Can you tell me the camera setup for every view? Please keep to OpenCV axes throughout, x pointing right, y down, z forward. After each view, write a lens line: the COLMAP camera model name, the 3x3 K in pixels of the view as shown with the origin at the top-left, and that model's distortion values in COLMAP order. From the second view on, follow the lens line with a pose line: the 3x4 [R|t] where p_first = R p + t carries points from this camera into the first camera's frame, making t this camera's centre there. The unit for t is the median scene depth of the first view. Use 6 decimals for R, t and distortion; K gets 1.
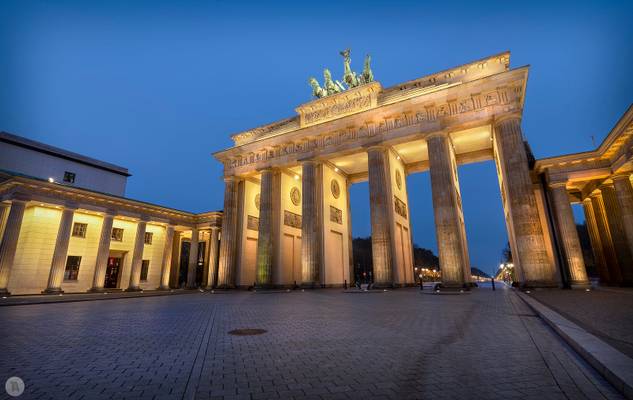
lens RADIAL K [[328.5, 0, 311.0], [0, 328.5, 191.6], [0, 0, 1]] dist [0.003950, -0.002182]
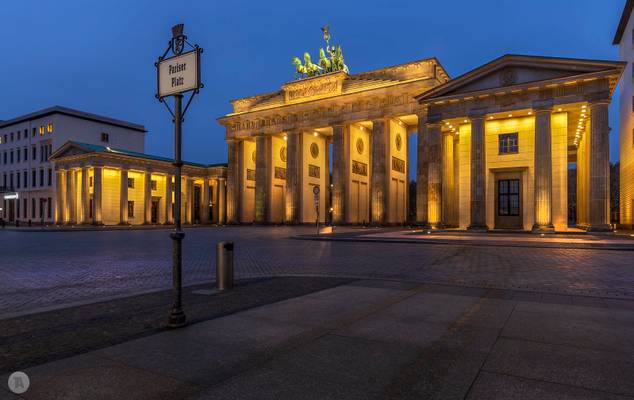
lens RADIAL K [[406.7, 0, 304.9], [0, 406.7, 221.7], [0, 0, 1]] dist [0.025125, -0.000136]
pose [[0.998719, 0.015293, -0.048228, 0.127173], [-0.001740, 0.963041, 0.269349, -0.179040], [0.050565, -0.268920, 0.961834, -0.637755]]
